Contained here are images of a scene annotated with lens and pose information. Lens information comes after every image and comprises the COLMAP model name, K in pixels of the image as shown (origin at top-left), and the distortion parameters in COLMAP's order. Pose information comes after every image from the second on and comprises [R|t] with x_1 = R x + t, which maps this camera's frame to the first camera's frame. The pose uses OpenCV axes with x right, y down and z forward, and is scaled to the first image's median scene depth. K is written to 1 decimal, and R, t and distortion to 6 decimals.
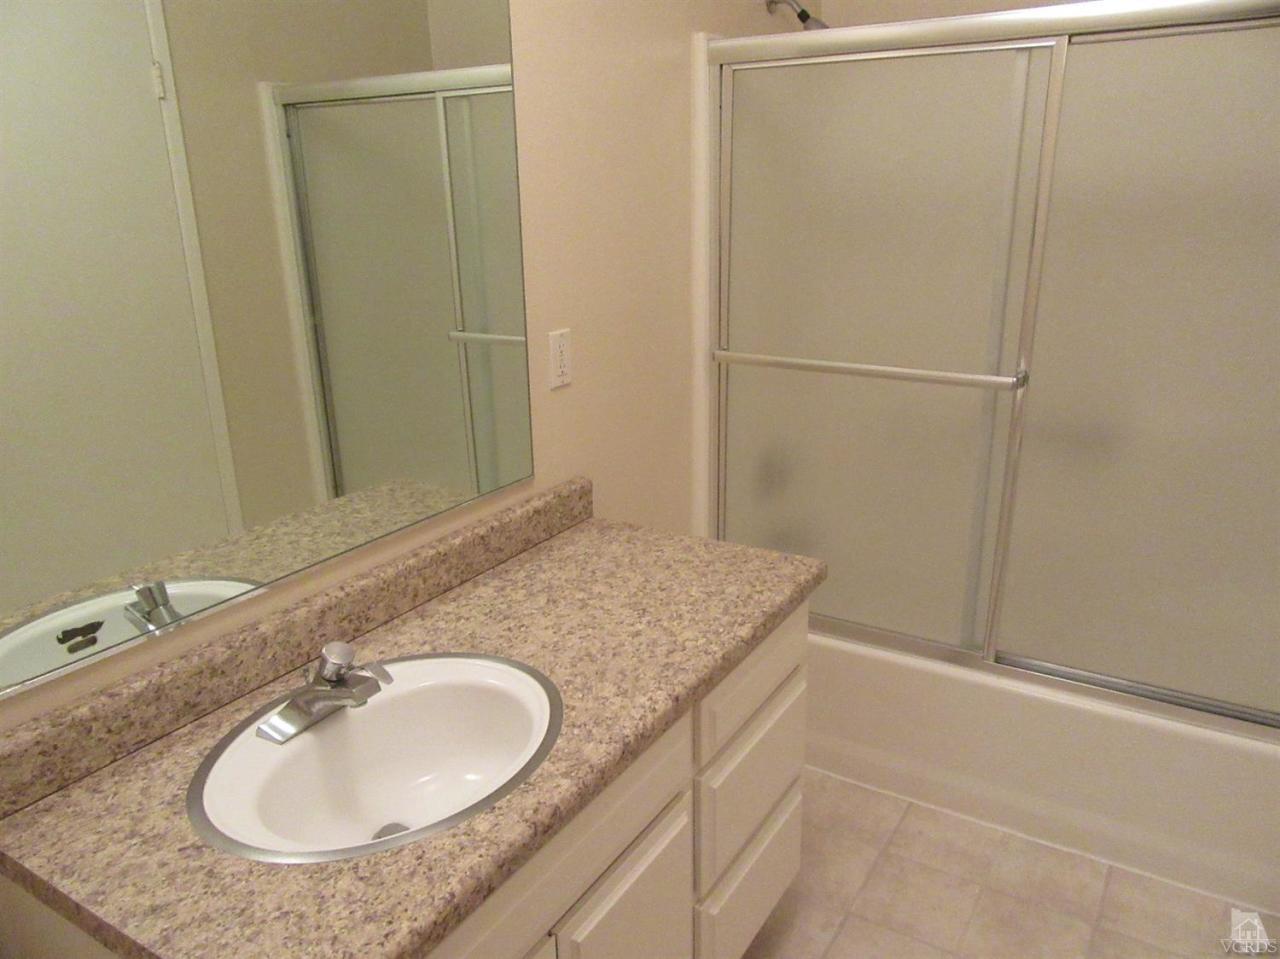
lens RADIAL K [[942.8, 0, 643.4], [0, 942.8, 478.6], [0, 0, 1]] dist [-0.011633, 0.007262]
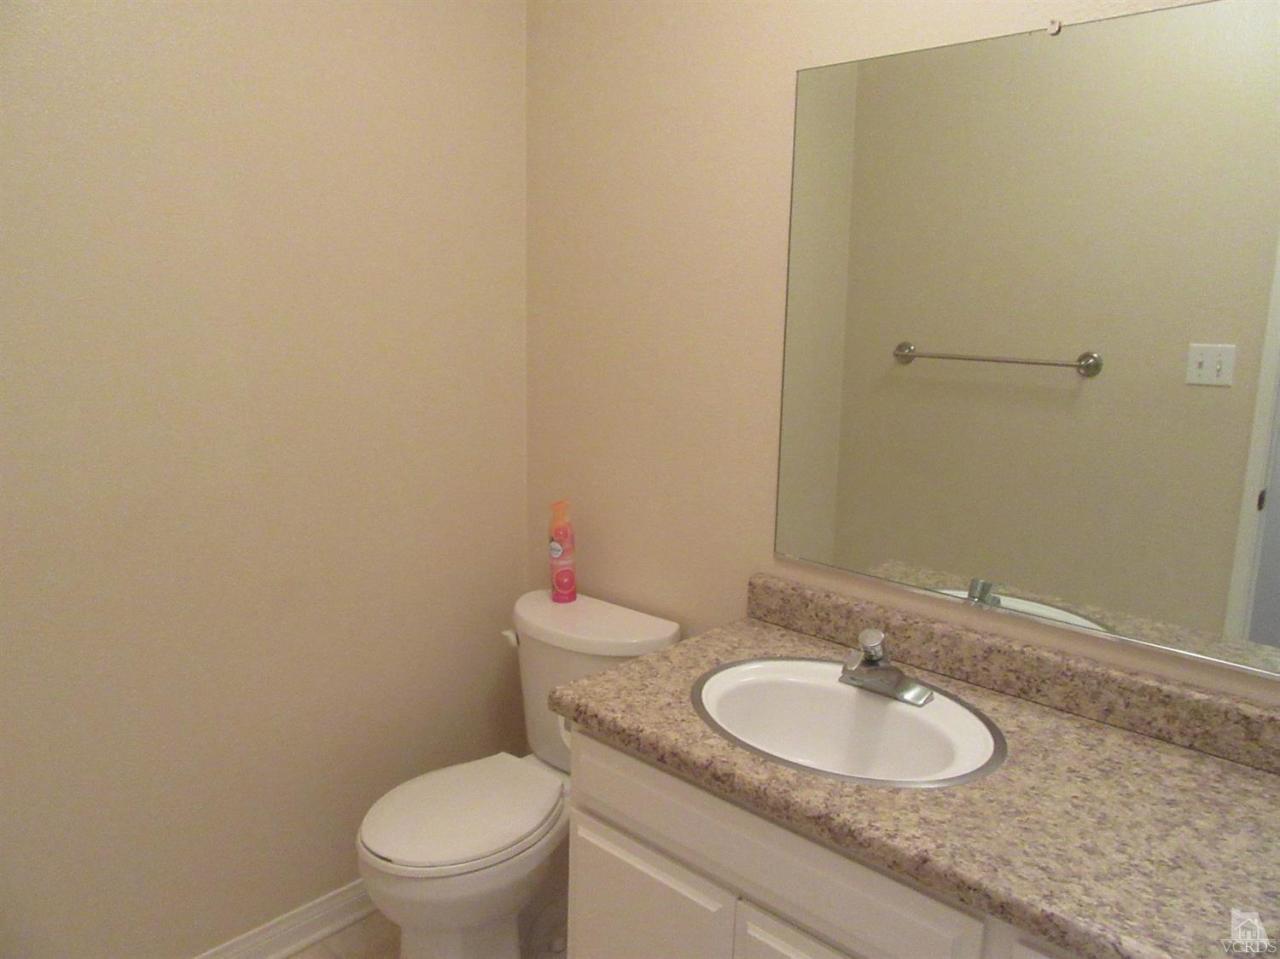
lens RADIAL K [[942.8, 0, 642.0], [0, 942.8, 481.8], [0, 0, 1]] dist [-0.011633, 0.007262]
pose [[-0.198454, 0.198141, -0.959873, 0.750436], [-0.305952, 0.917889, 0.252730, -0.188981], [0.931134, 0.343830, -0.121537, 0.694415]]
